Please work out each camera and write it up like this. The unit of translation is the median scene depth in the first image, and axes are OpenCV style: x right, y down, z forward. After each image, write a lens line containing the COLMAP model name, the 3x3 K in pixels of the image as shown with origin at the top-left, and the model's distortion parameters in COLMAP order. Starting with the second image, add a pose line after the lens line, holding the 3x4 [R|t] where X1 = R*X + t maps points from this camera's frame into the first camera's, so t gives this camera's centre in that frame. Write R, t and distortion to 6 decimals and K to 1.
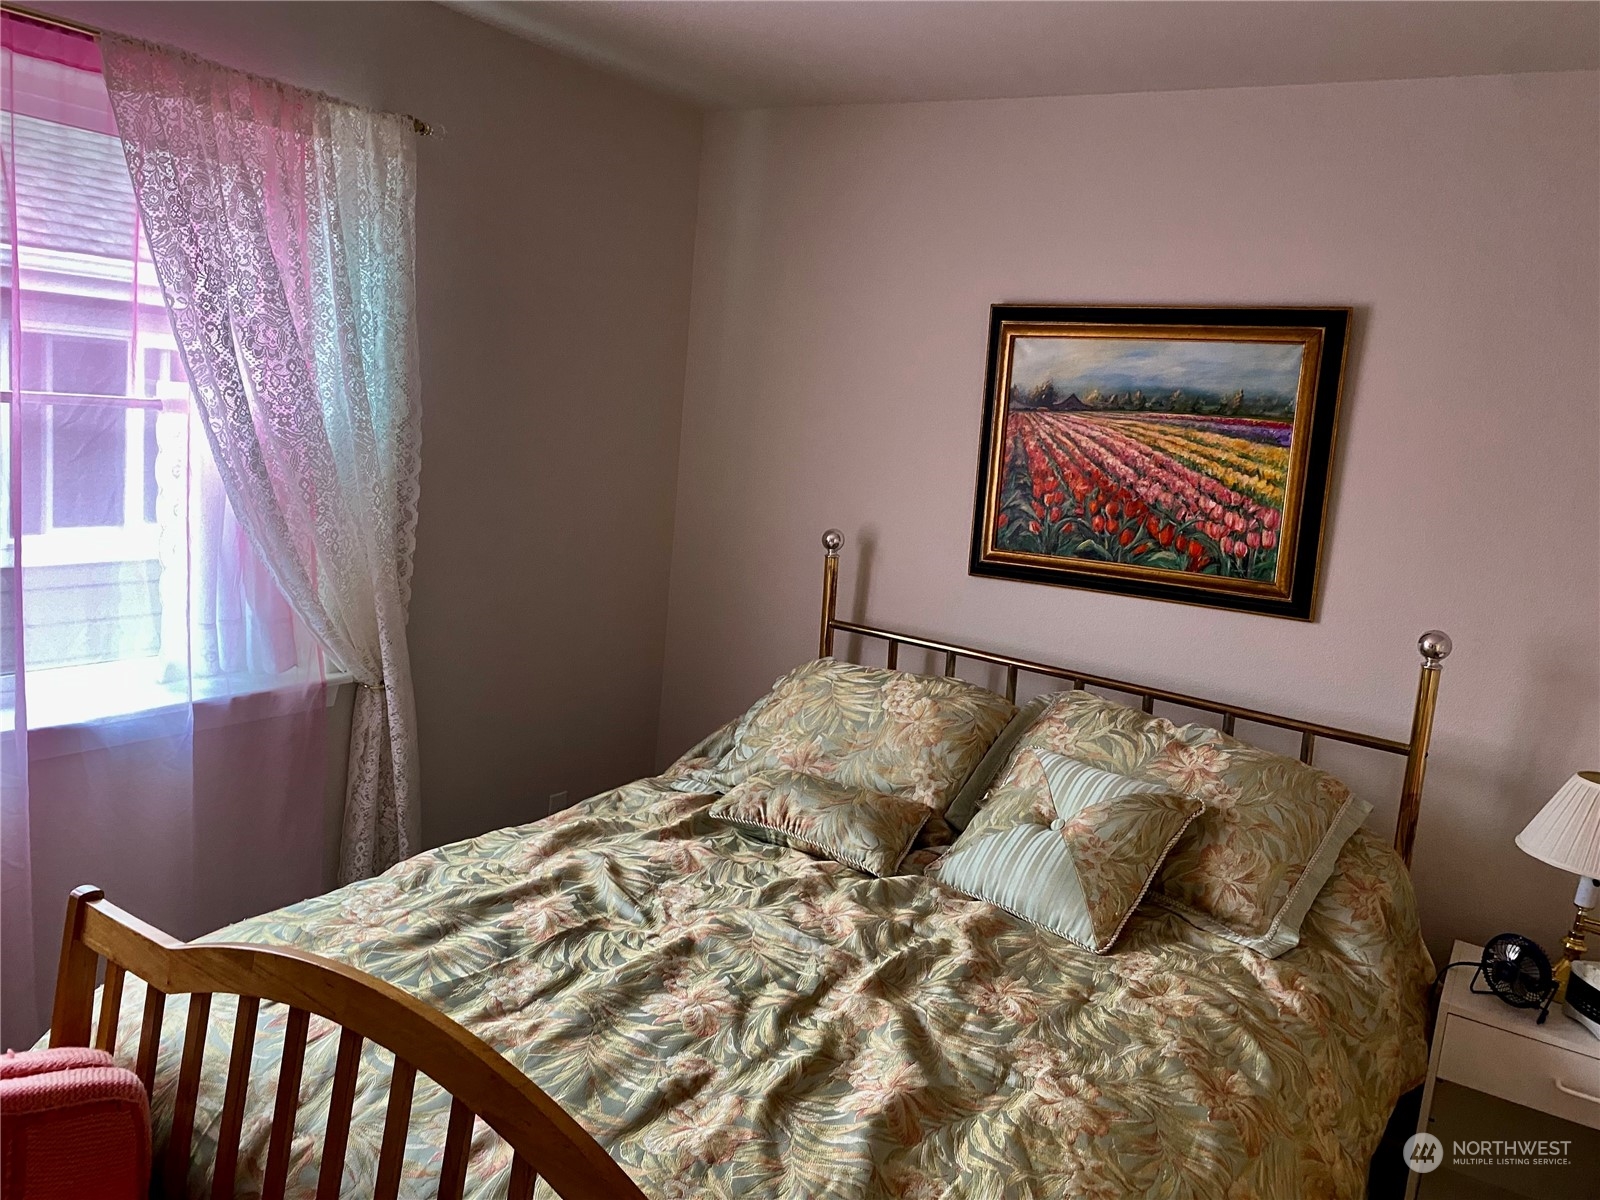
lens RADIAL K [[1231.8, 0, 790.9], [0, 1231.8, 594.1], [0, 0, 1]] dist [0.056070, -0.043394]
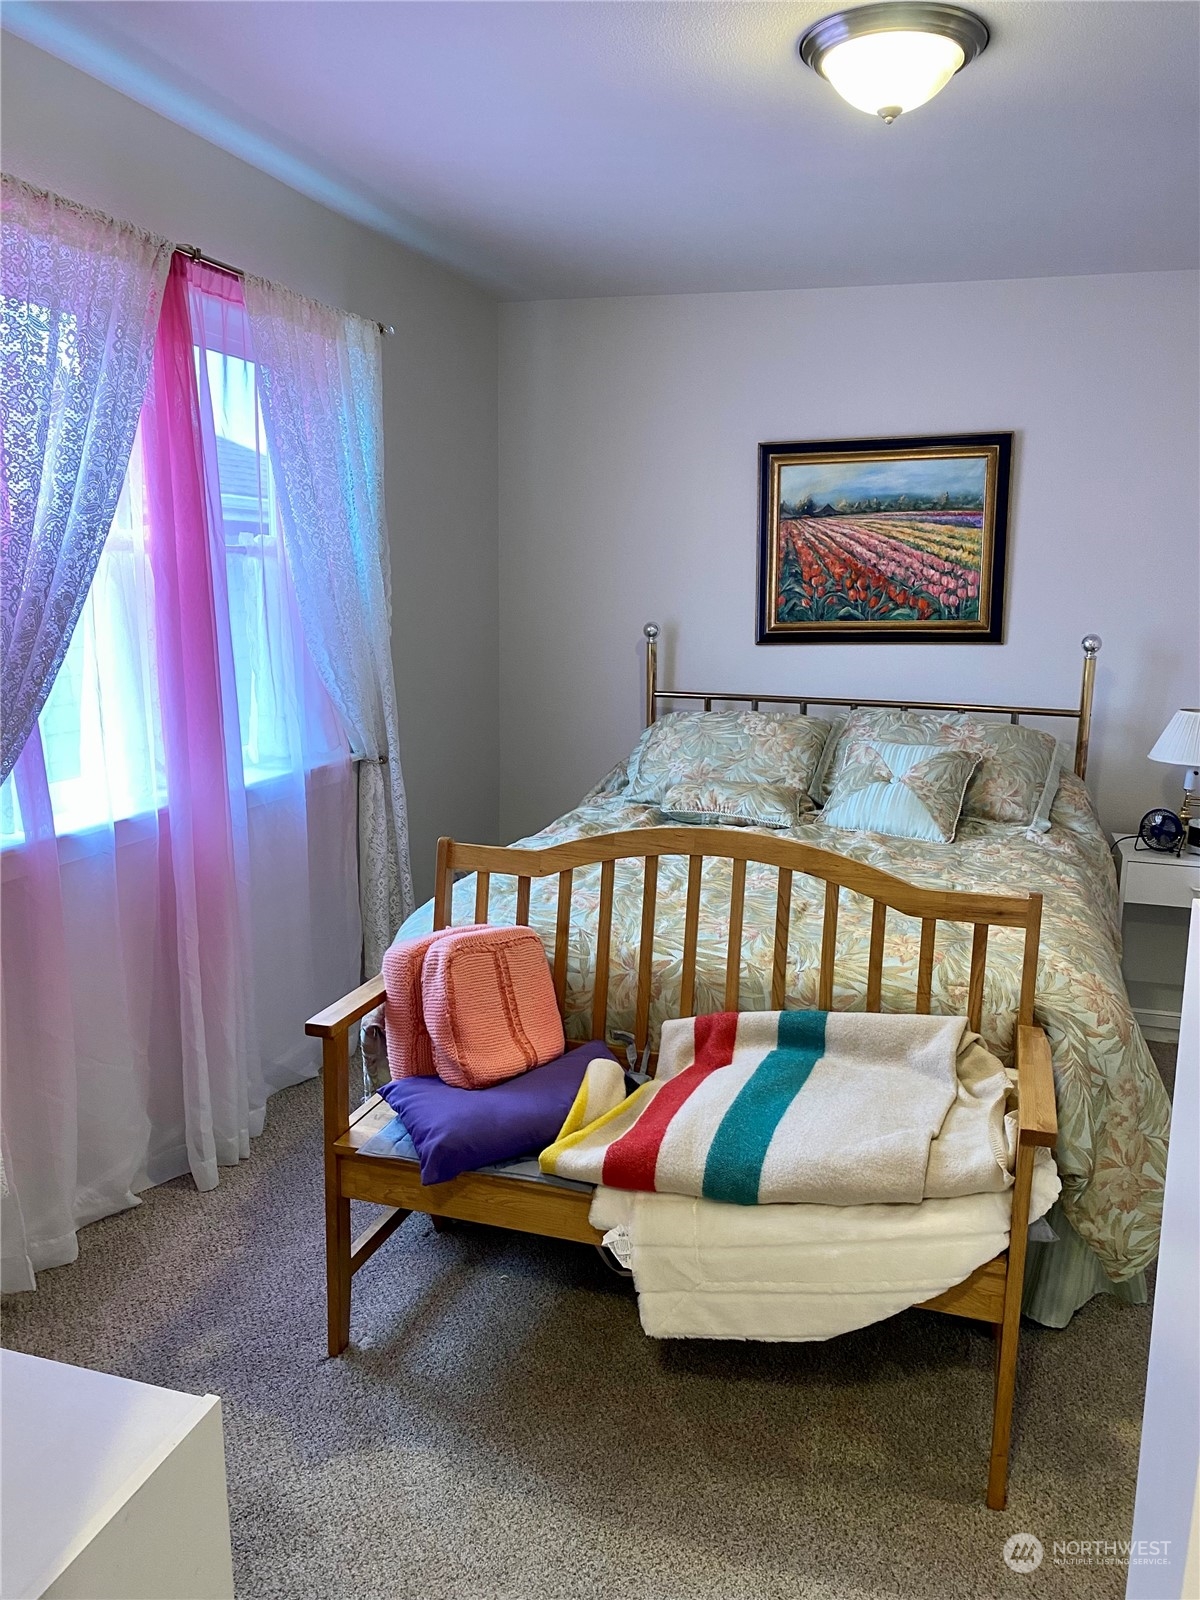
lens RADIAL K [[1281.2, 0, 600.0], [0, 1281.2, 800.0], [0, 0, 1]] dist [0.186380, -0.337328]
pose [[0.957325, -0.121779, 0.262105, -0.472414], [0.113511, 0.992447, 0.046518, 0.078823], [-0.265790, -0.014781, 0.963918, -0.383219]]
